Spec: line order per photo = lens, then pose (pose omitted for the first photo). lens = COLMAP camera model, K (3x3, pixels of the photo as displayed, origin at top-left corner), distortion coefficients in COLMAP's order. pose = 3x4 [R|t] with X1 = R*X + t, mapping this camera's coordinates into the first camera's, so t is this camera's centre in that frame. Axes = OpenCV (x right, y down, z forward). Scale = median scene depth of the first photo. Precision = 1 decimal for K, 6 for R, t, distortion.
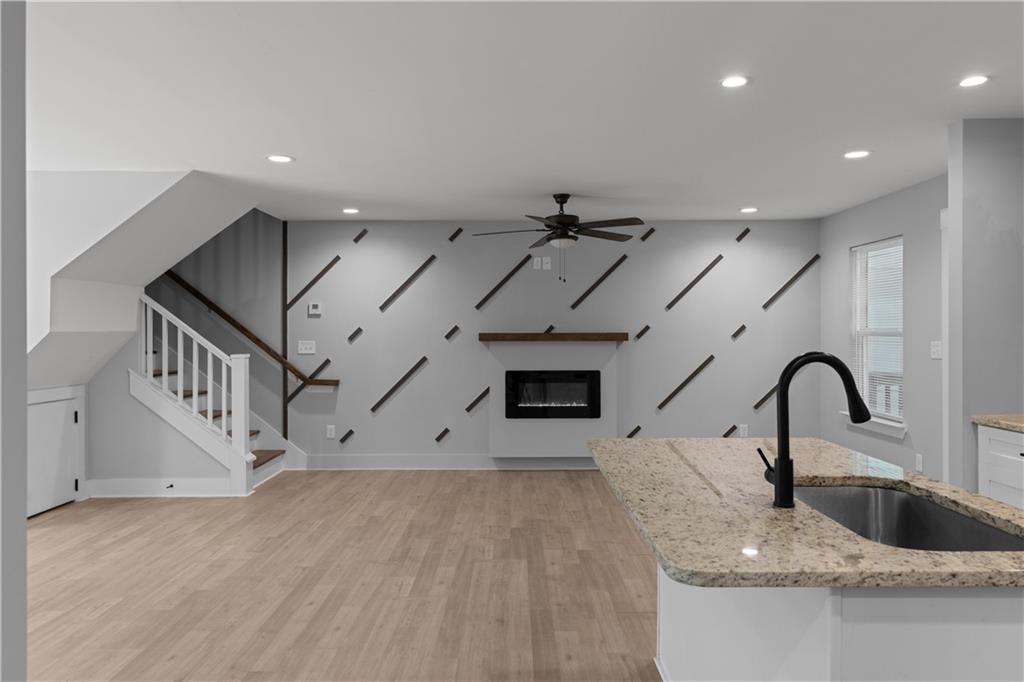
lens RADIAL K [[717.1, 0, 512.0], [0, 717.1, 341.0], [0, 0, 1]] dist [-0.003548, -0.000684]
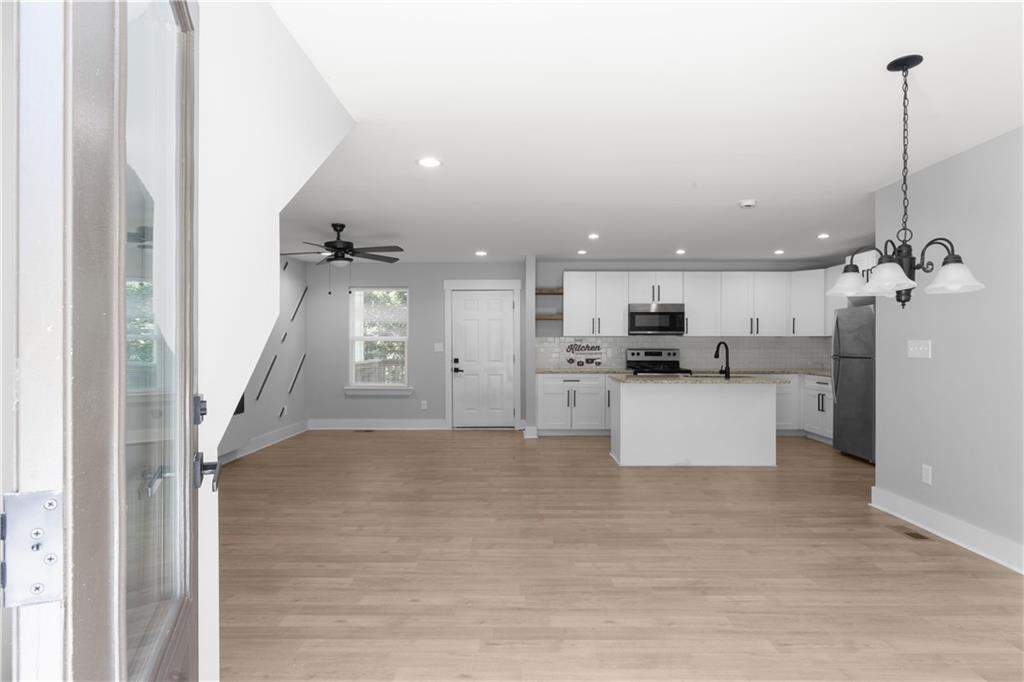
lens RADIAL K [[556.0, 0, 512.0], [0, 556.0, 341.0], [0, 0, 1]] dist [-0.001042, 0.000330]
pose [[0.016518, 0.008978, 0.999823, -1.466711], [0.009585, 0.999912, -0.009137, 0.018229], [-0.999818, 0.009734, 0.016430, 1.119764]]
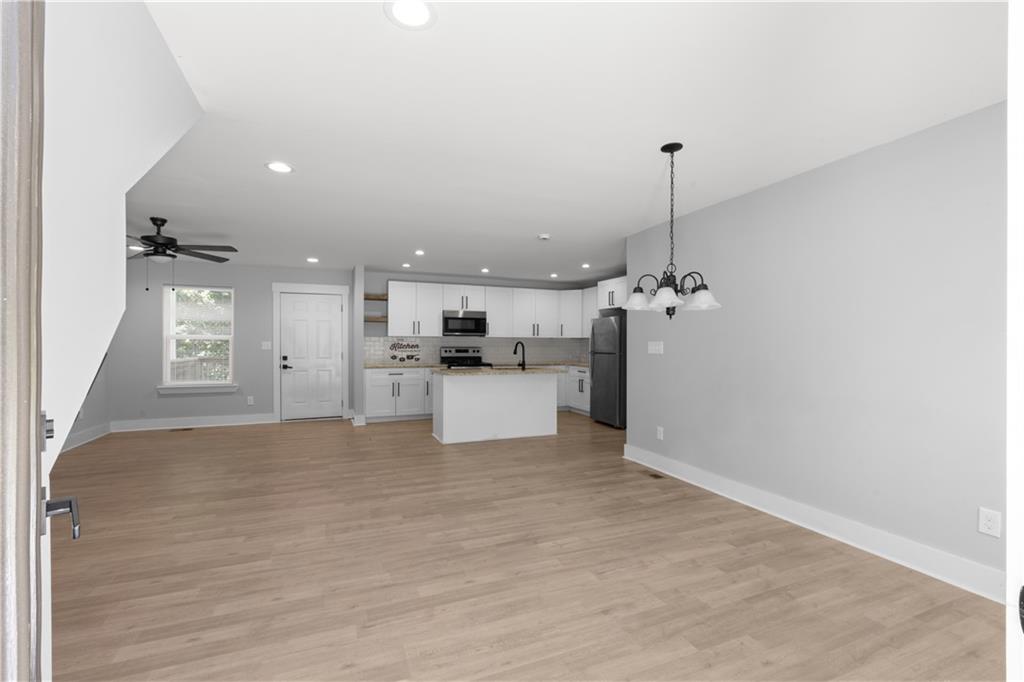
lens RADIAL K [[448.4, 0, 512.0], [0, 448.4, 341.0], [0, 0, 1]] dist [-0.001501, 0.000113]
pose [[-0.374954, 0.006122, 0.927023, -1.398311], [0.006725, 0.999970, -0.003883, 0.014873], [-0.927019, 0.004778, -0.374984, 1.200444]]
